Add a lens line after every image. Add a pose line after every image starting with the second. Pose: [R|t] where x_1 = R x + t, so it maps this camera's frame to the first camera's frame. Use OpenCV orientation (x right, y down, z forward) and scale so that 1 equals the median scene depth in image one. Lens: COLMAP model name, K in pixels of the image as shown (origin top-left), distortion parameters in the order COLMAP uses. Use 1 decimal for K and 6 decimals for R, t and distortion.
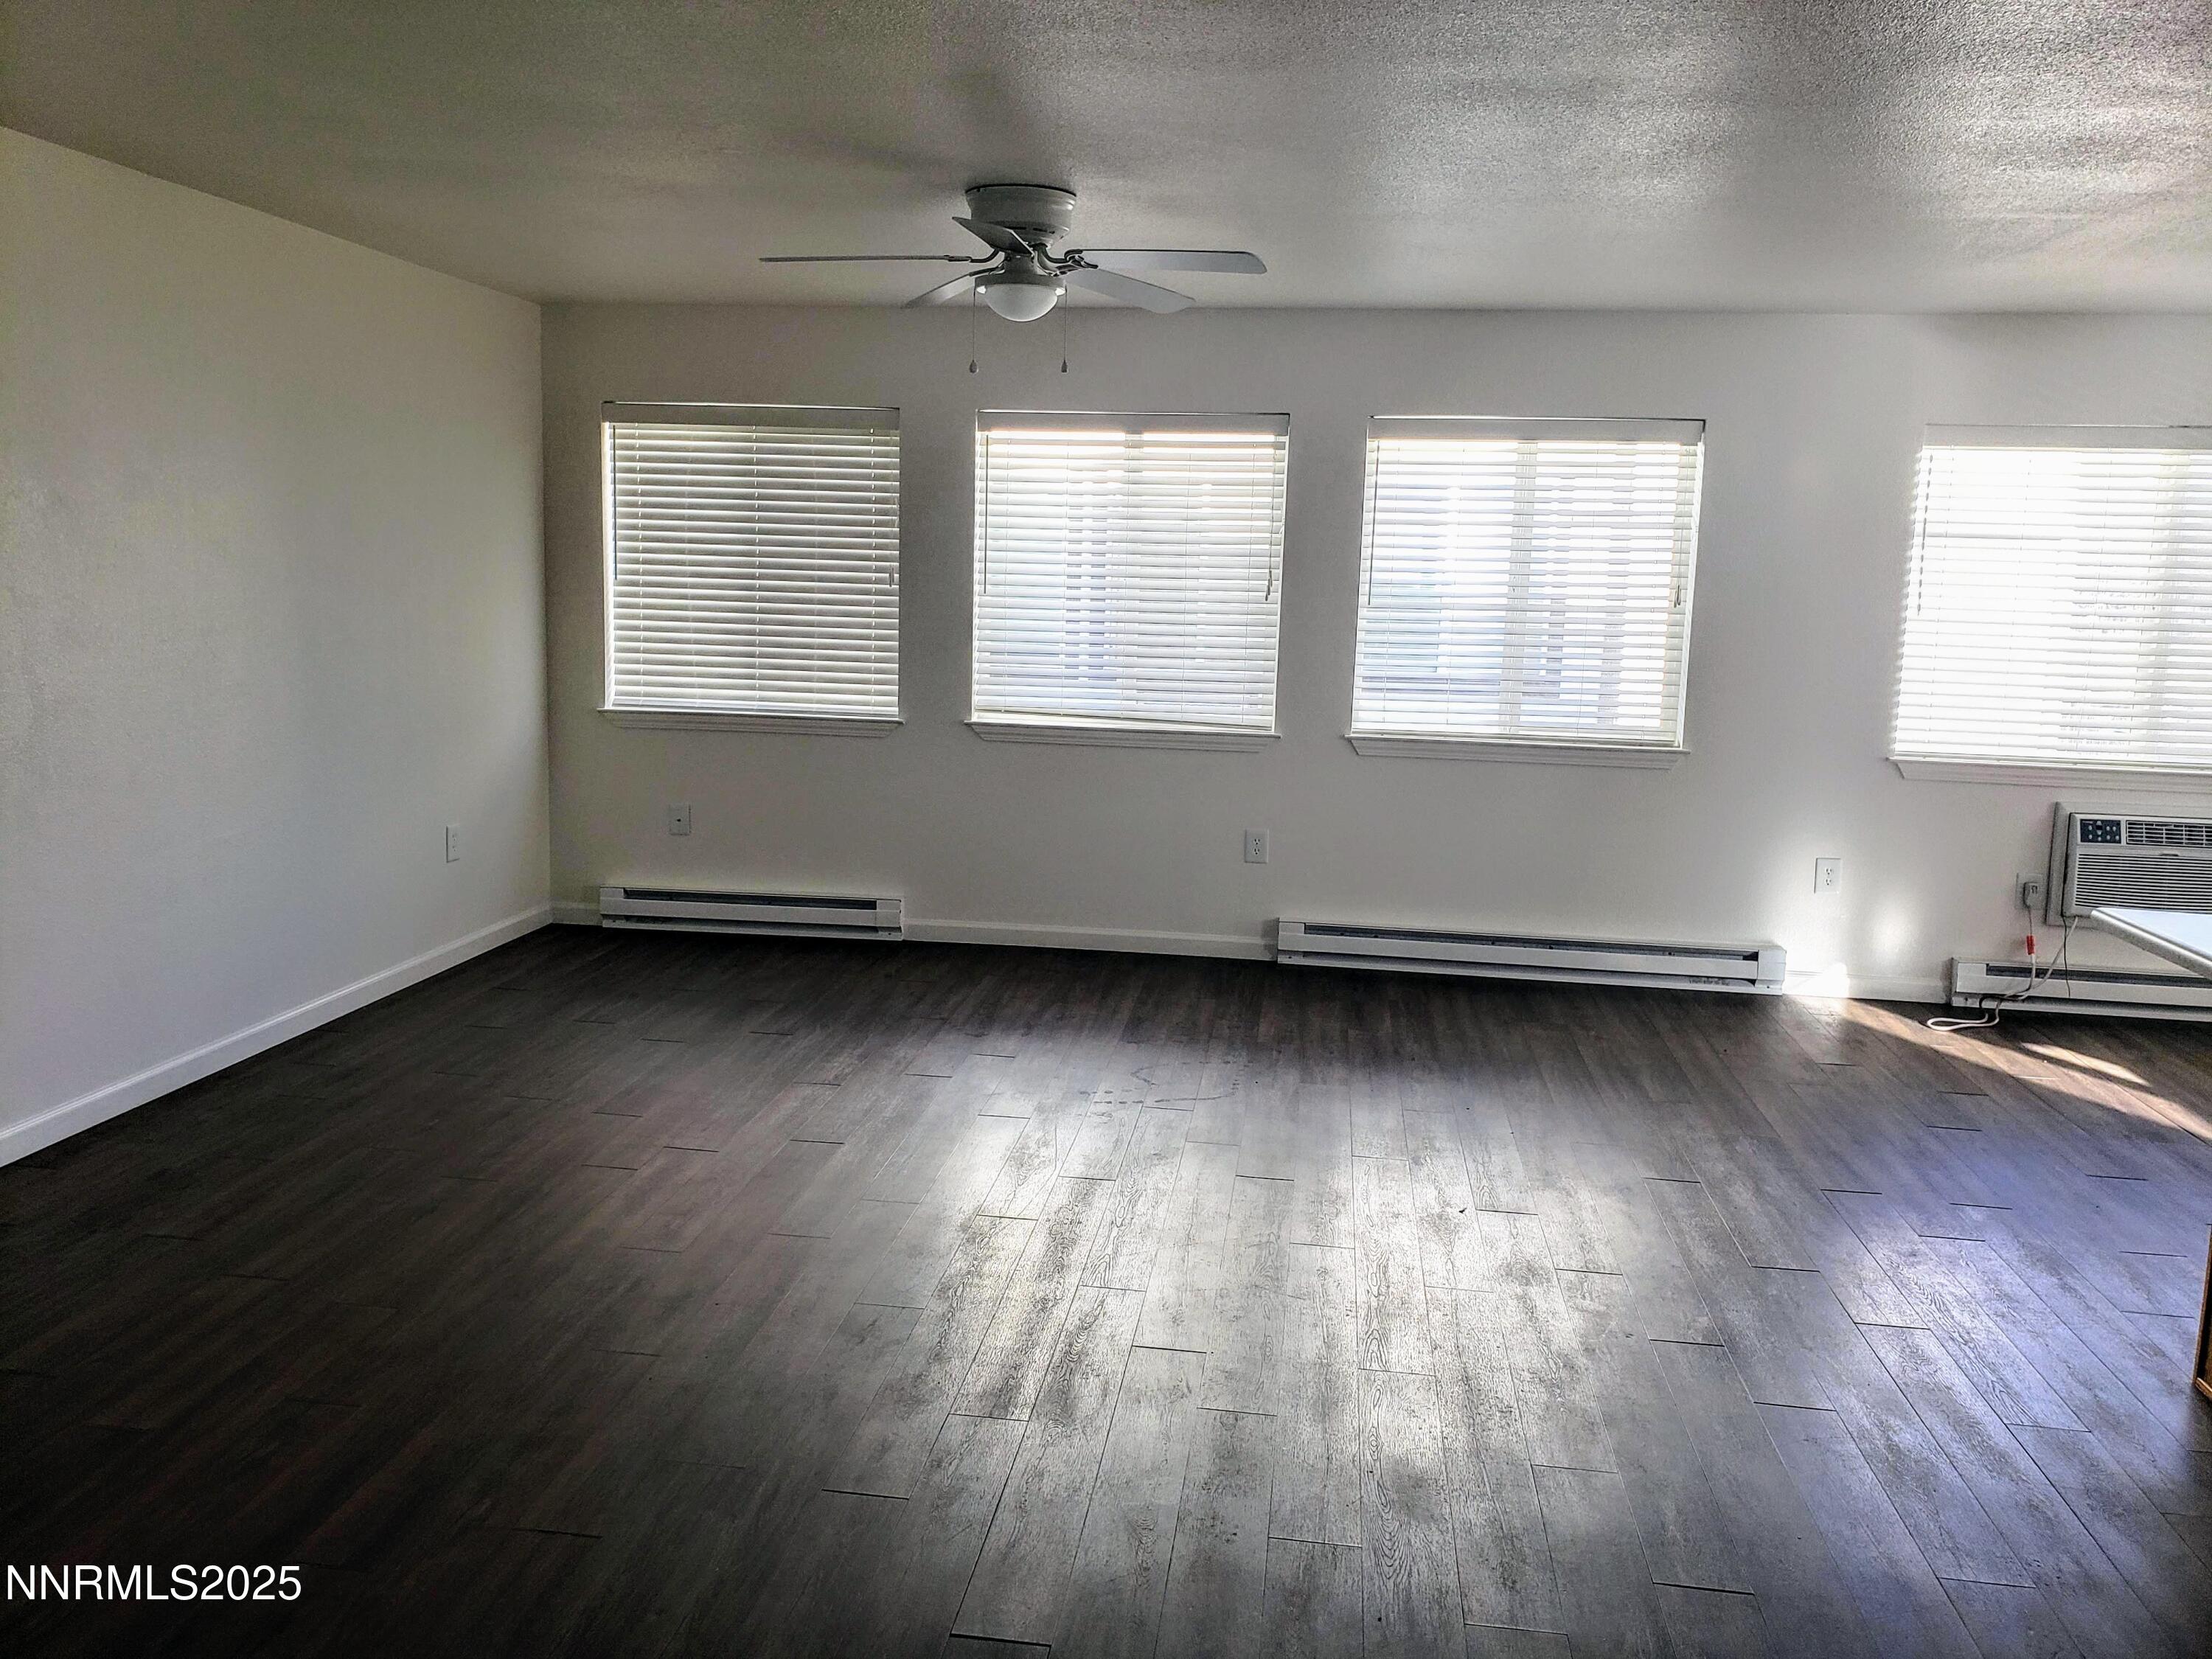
lens RADIAL K [[1762.9, 0, 1077.5], [0, 1762.9, 742.8], [0, 0, 1]] dist [0.052191, -0.013382]
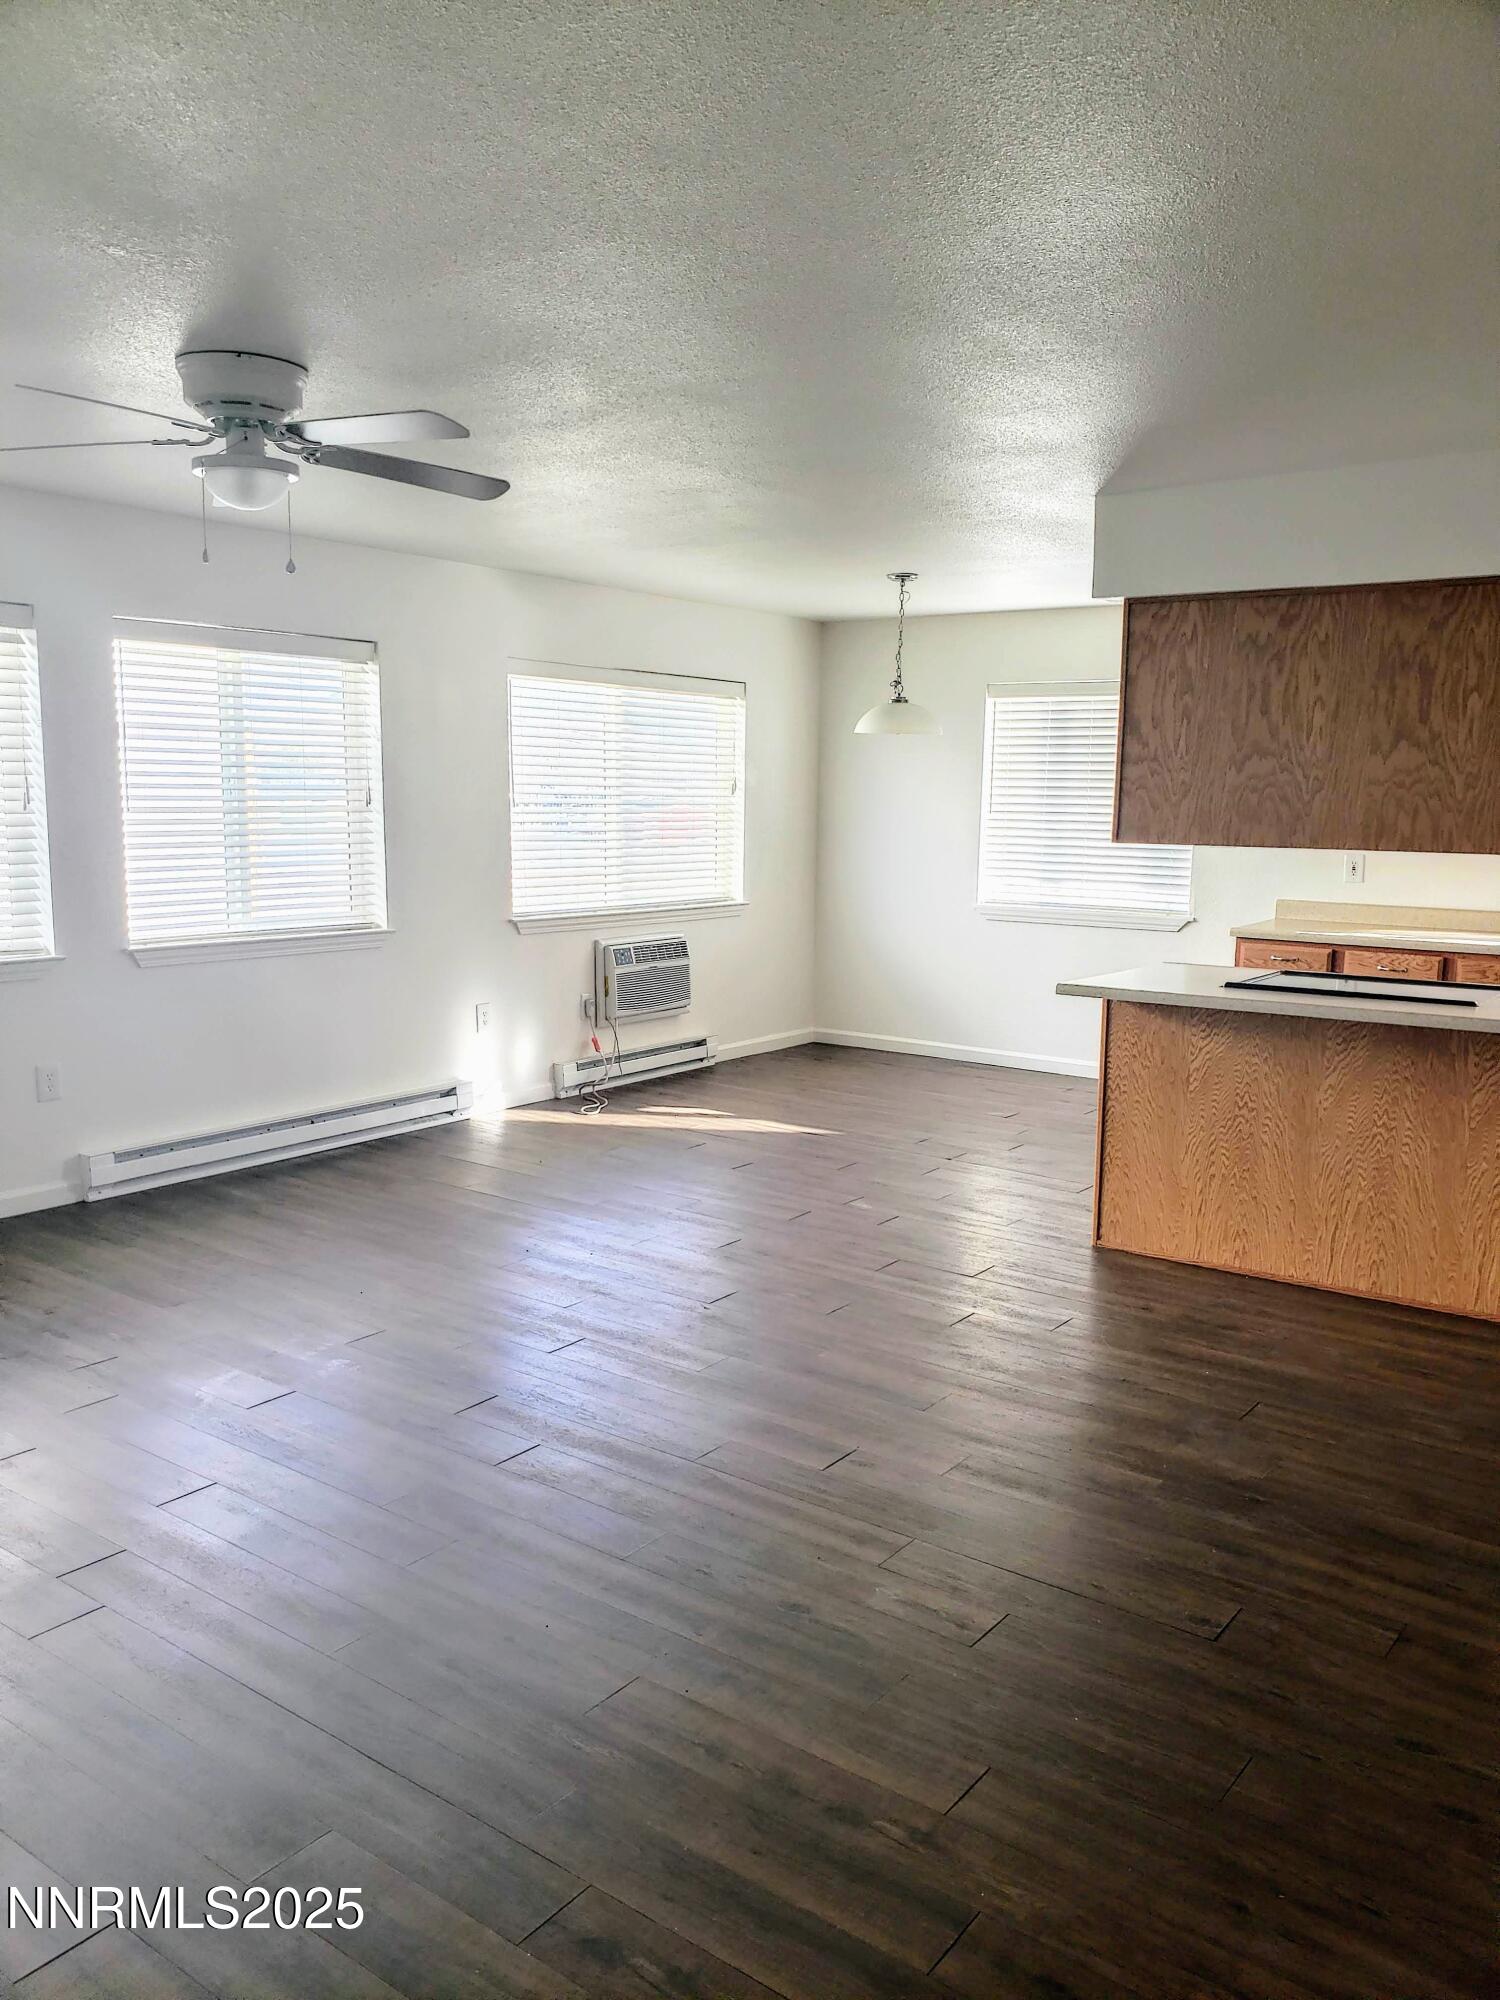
lens RADIAL K [[1593.9, 0, 752.2], [0, 1593.9, 990.5], [0, 0, 1]] dist [0.052191, -0.013382]
pose [[0.463028, -0.133975, 0.876159, -0.479449], [0.089399, 0.990528, 0.104218, -0.044786], [-0.881823, 0.030072, 0.470620, 0.306367]]
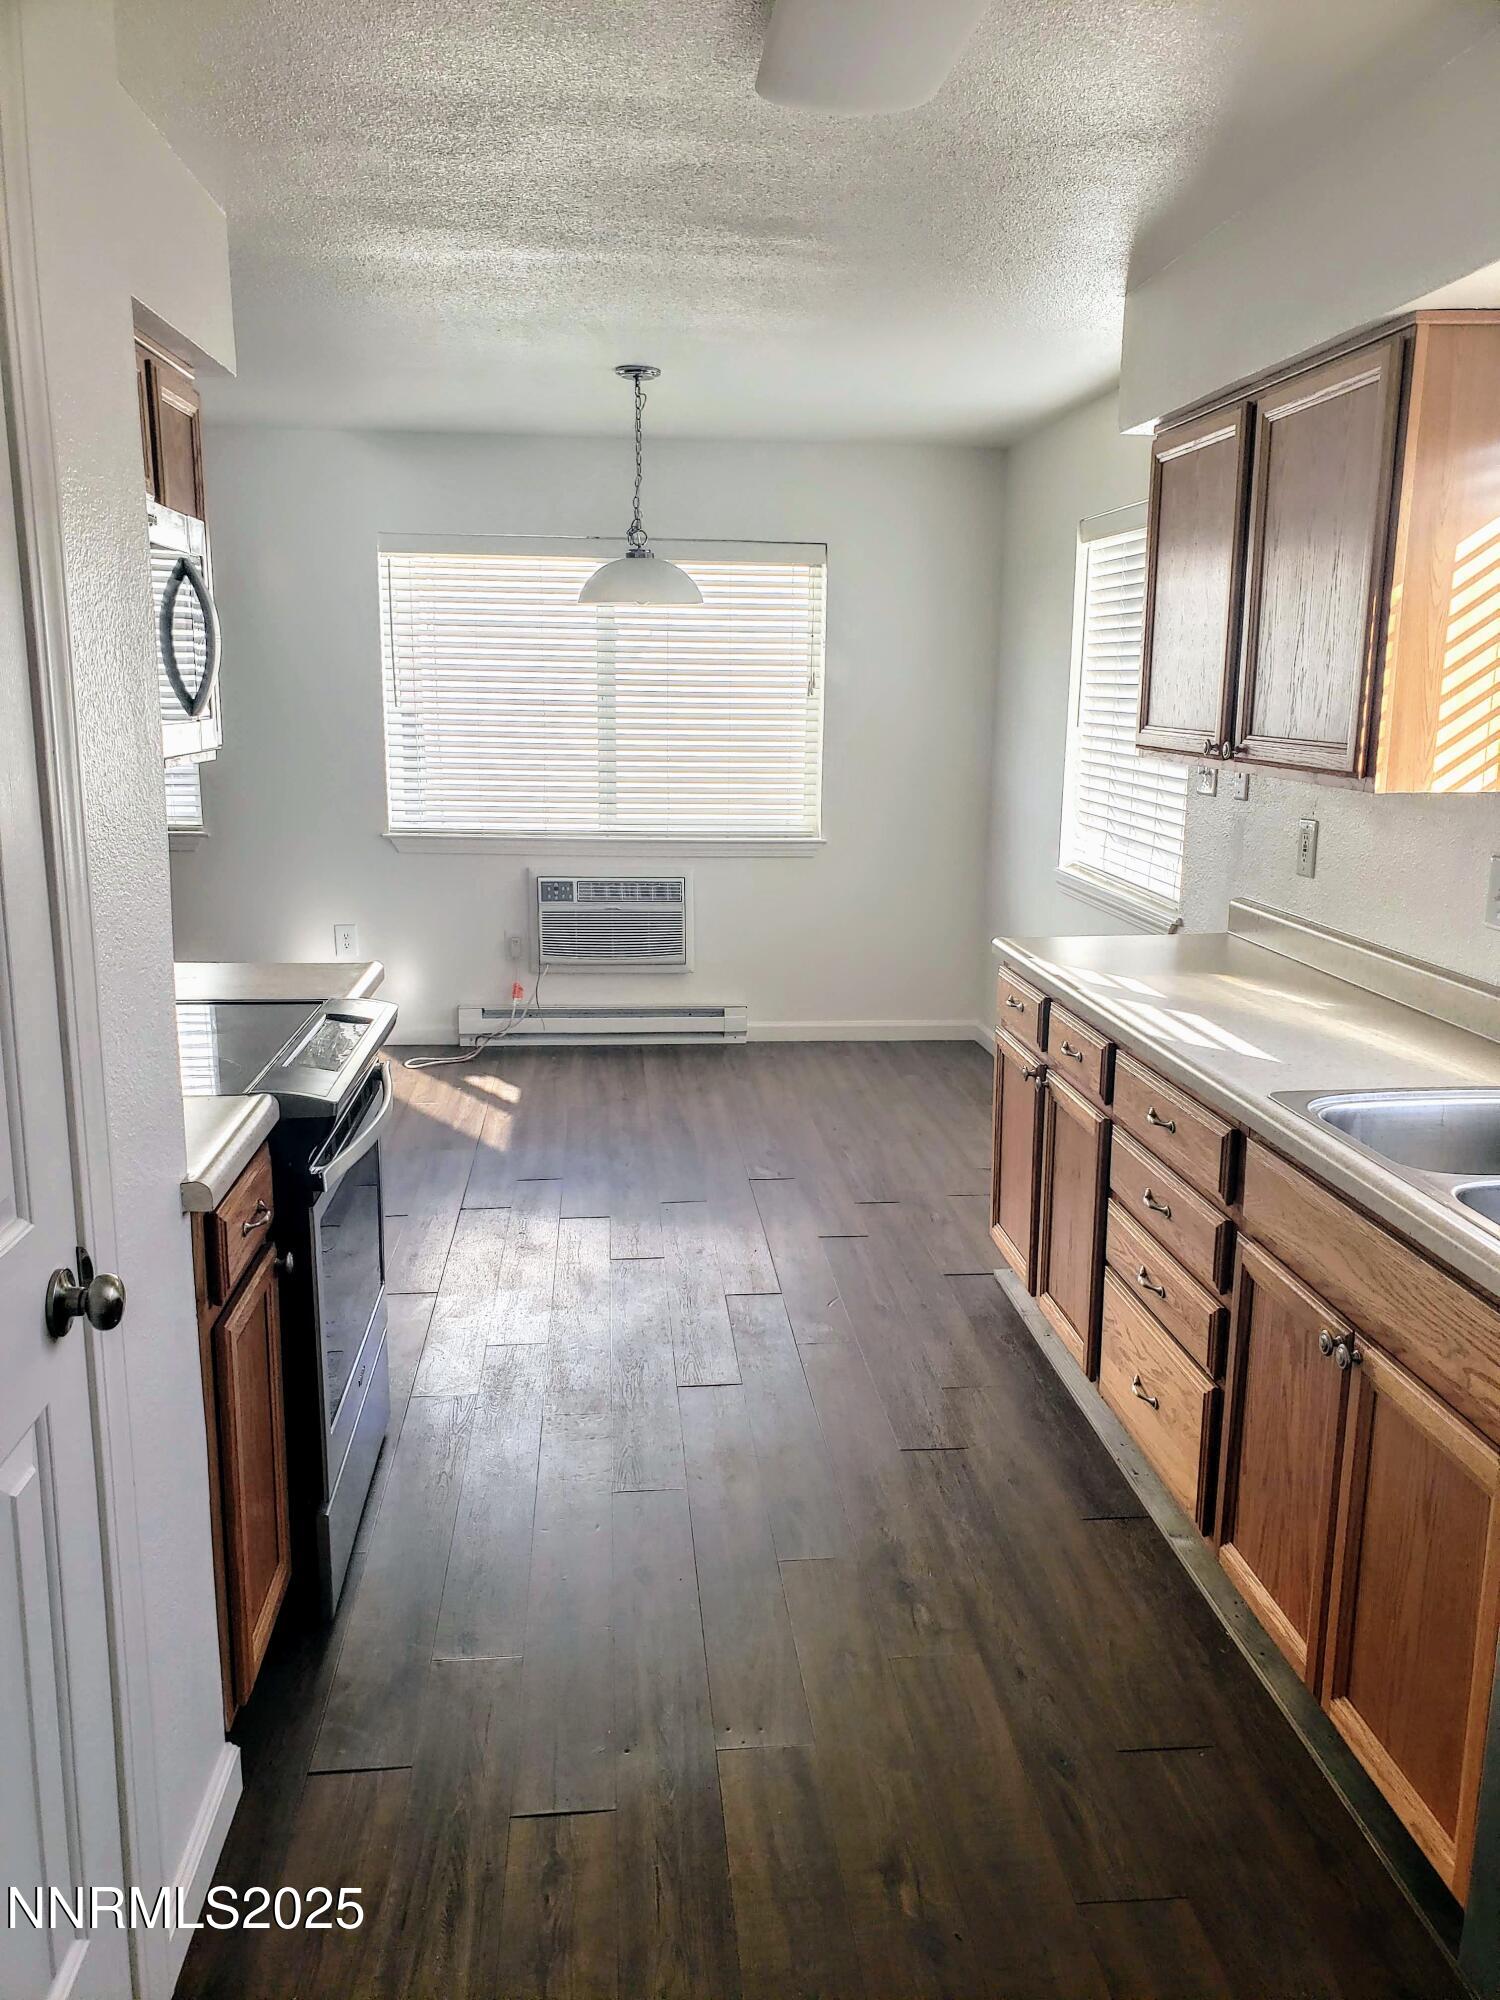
lens RADIAL K [[1593.9, 0, 750.9], [0, 1593.9, 1009.7], [0, 0, 1]] dist [0.052191, -0.013382]
pose [[0.969282, -0.062734, 0.237818, 0.426901], [0.037929, 0.993483, 0.107484, 0.018413], [-0.243011, -0.095162, 0.965344, -0.053271]]
